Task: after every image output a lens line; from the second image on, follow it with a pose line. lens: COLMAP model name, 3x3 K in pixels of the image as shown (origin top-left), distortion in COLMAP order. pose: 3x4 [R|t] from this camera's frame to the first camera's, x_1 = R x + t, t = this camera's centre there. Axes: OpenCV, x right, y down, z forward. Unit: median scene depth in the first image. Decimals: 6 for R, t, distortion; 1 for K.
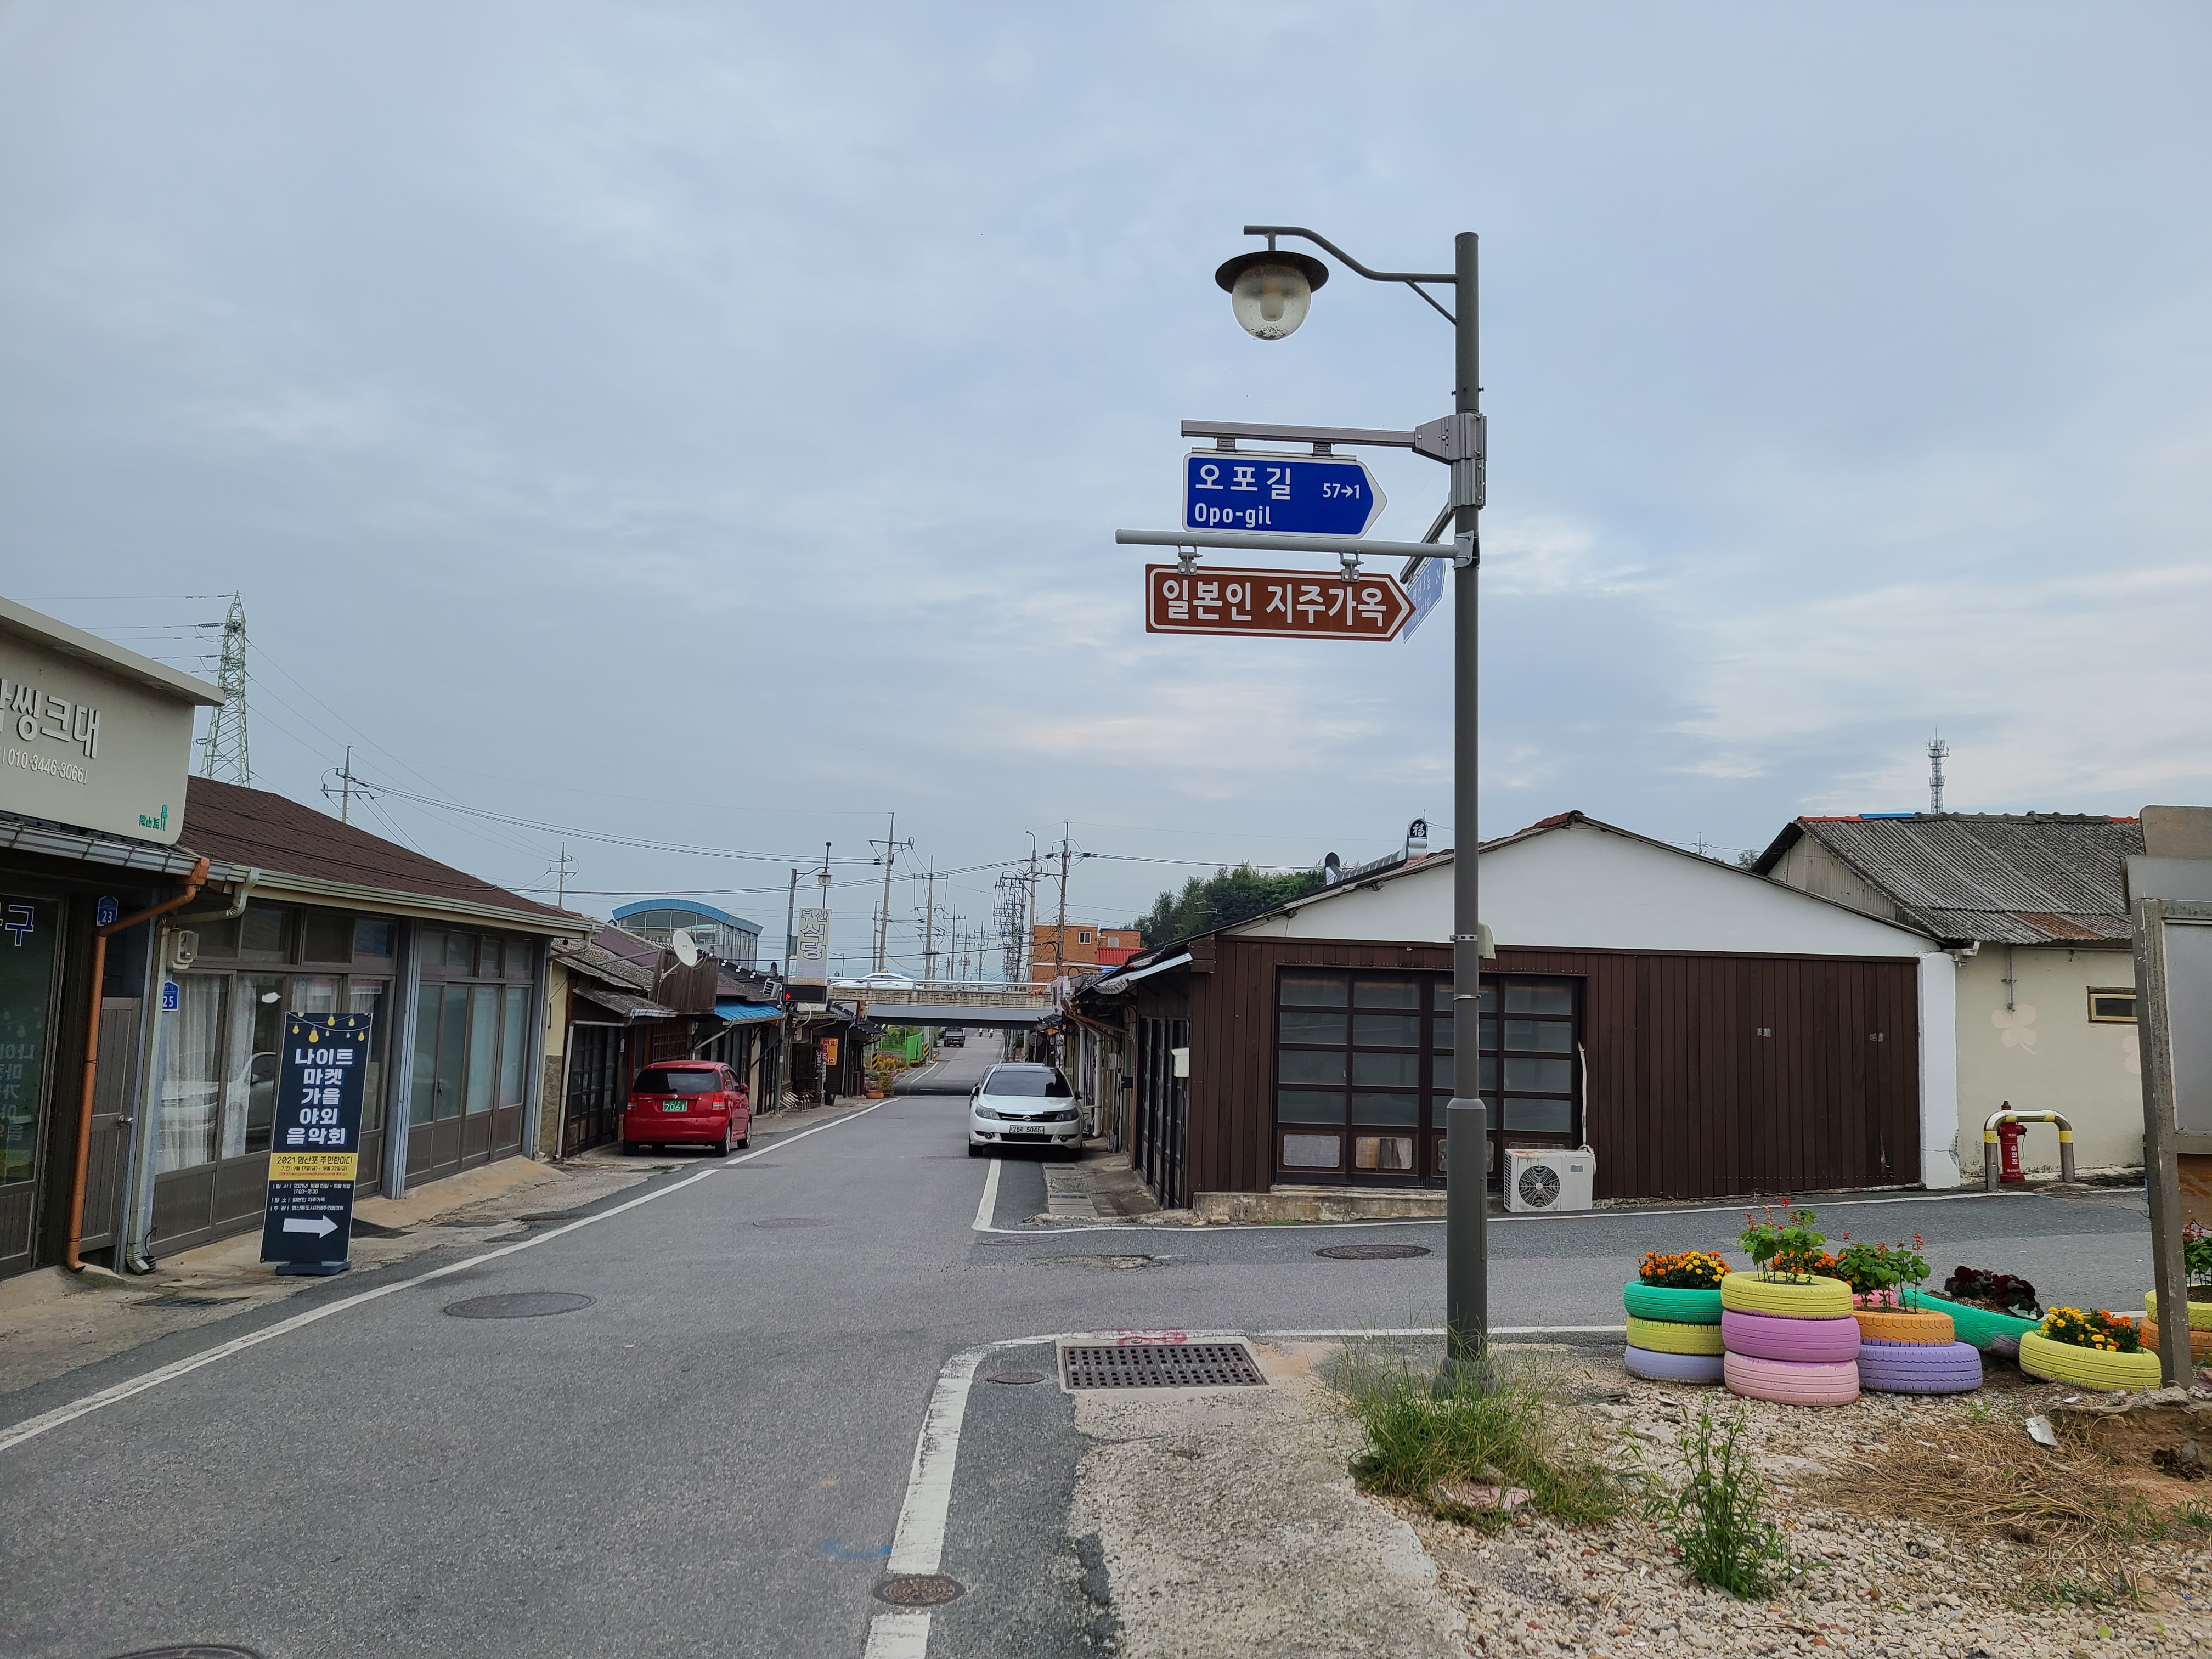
lens RADIAL K [[1647.5, 0, 1114.0], [0, 1647.5, 824.6], [0, 0, 1]] dist [0.016378, 0.000895]
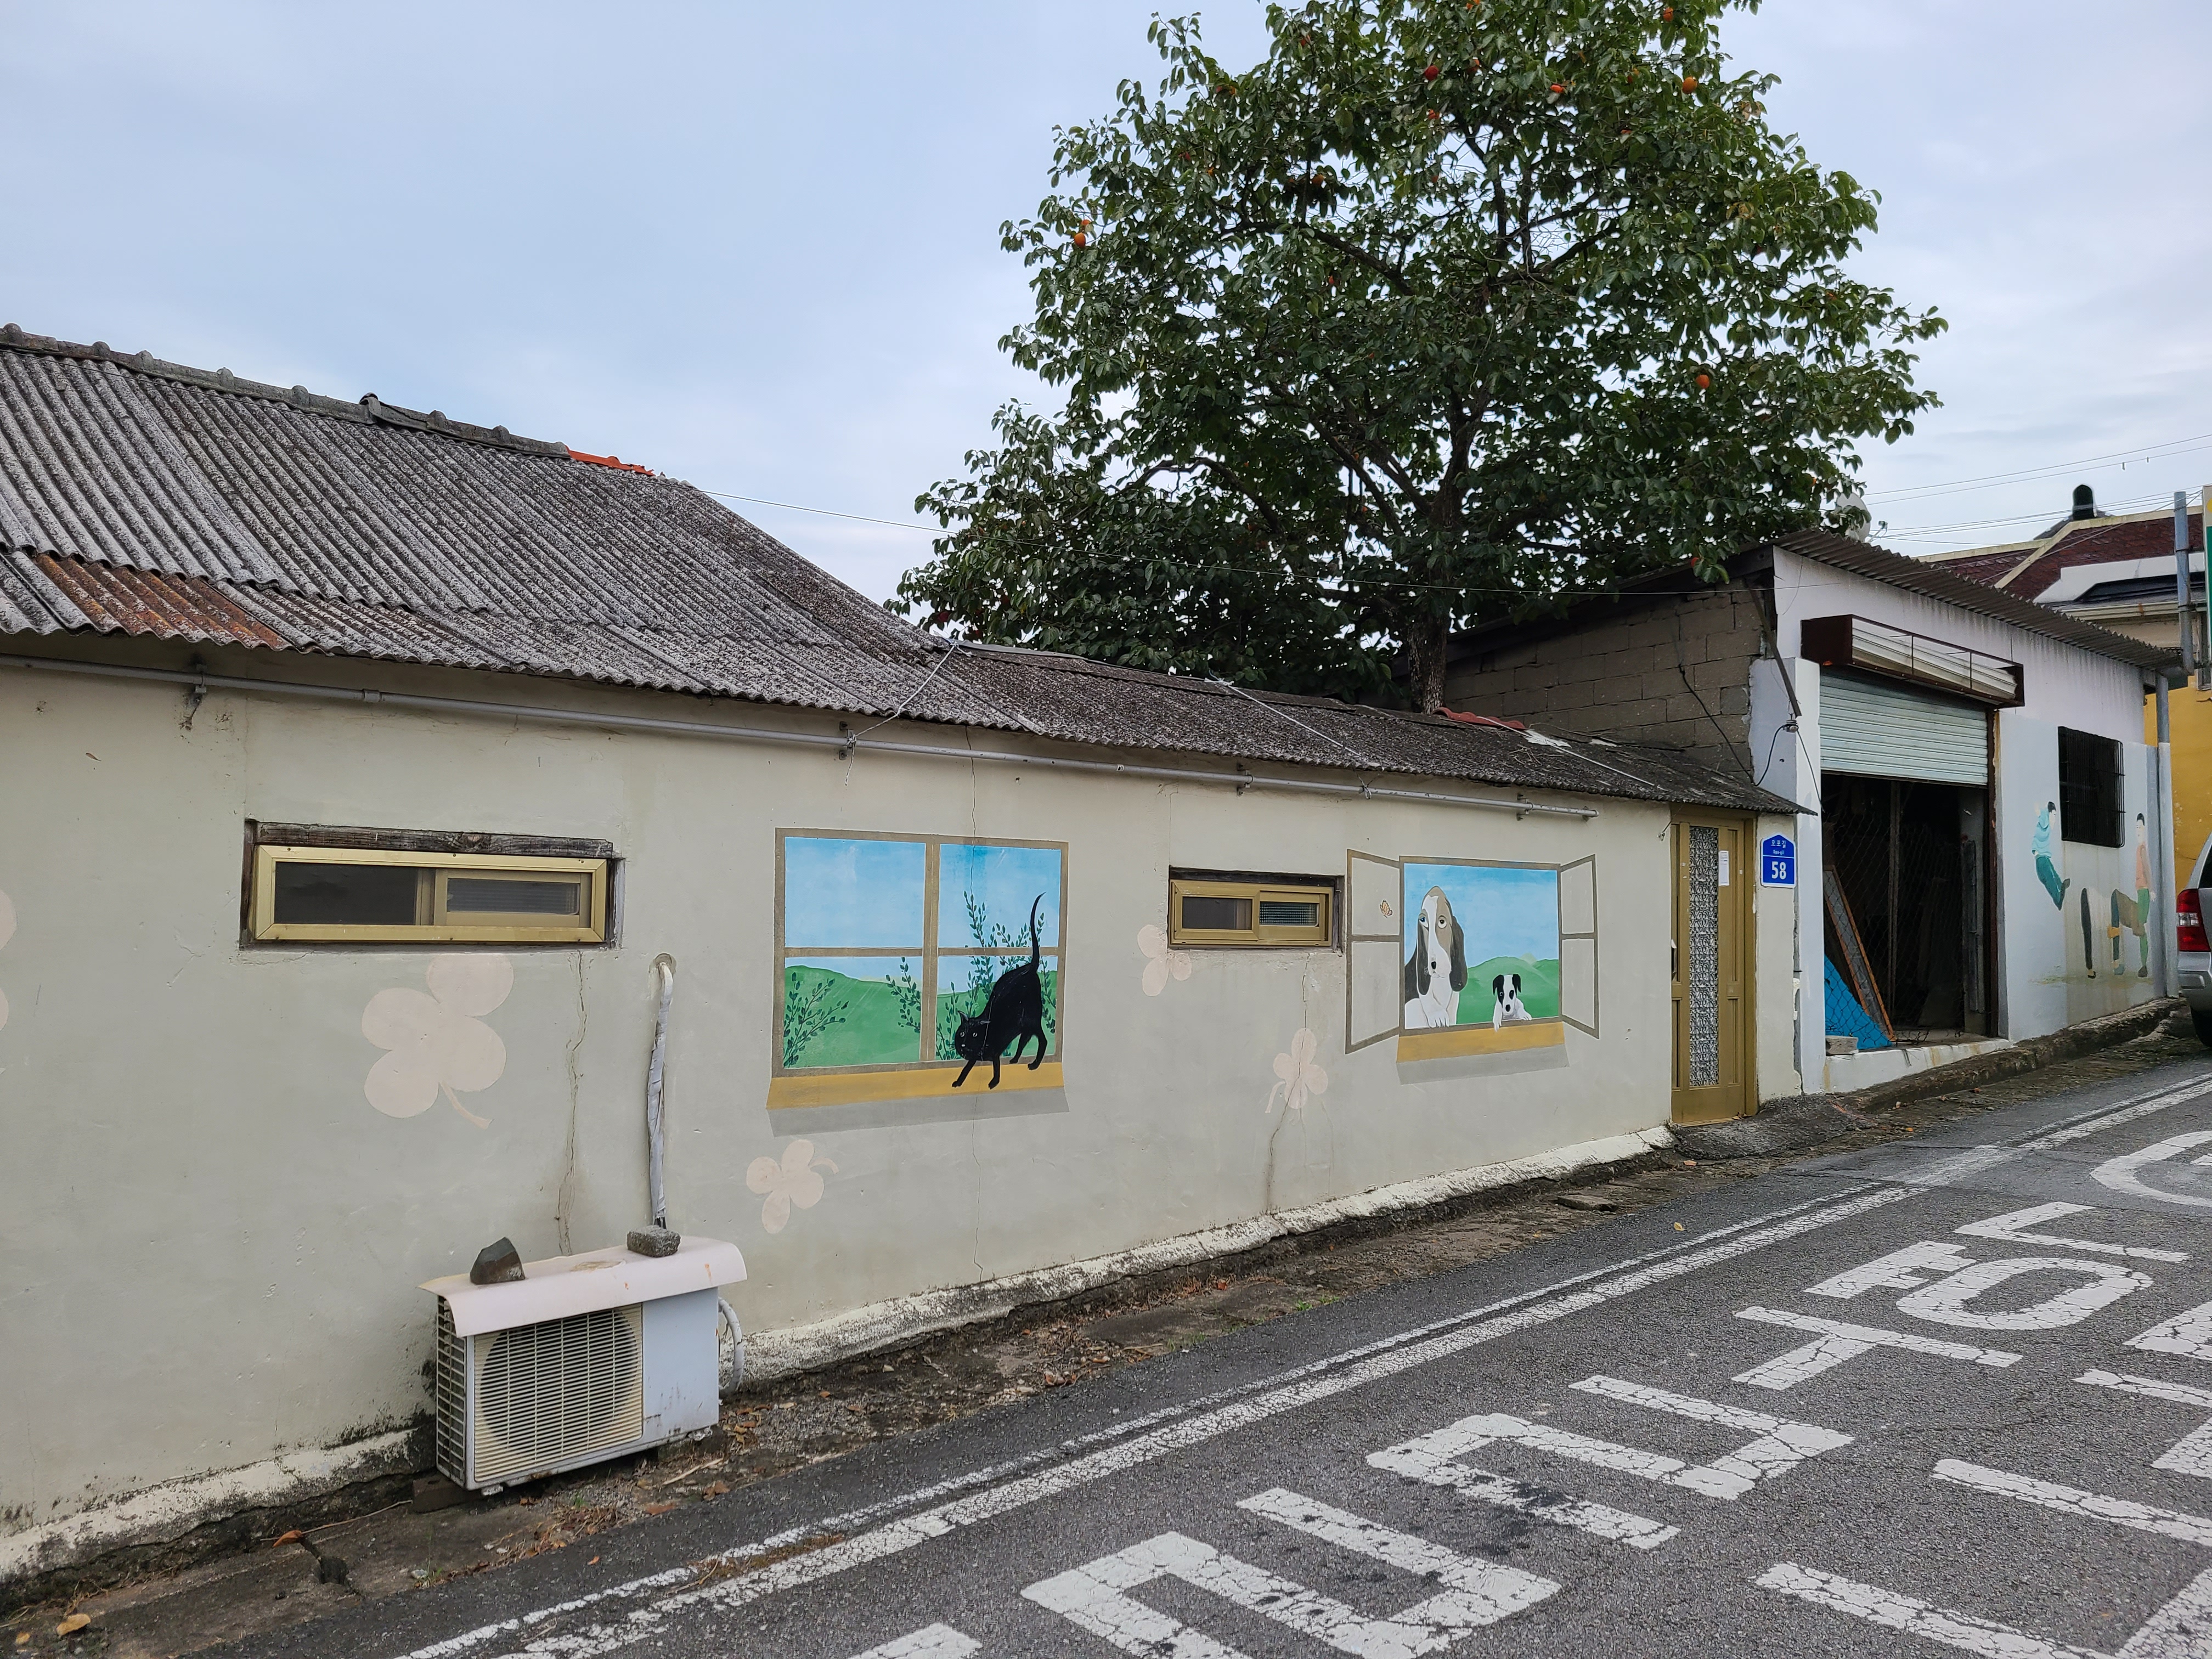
lens RADIAL K [[1647.5, 0, 1109.7], [0, 1647.5, 833.5], [0, 0, 1]] dist [0.016378, 0.000895]
pose [[0.754154, 0.013376, 0.656561, 0.513441], [-0.063740, 0.996563, 0.052912, 0.075860], [-0.653597, -0.081753, 0.752415, 0.693915]]
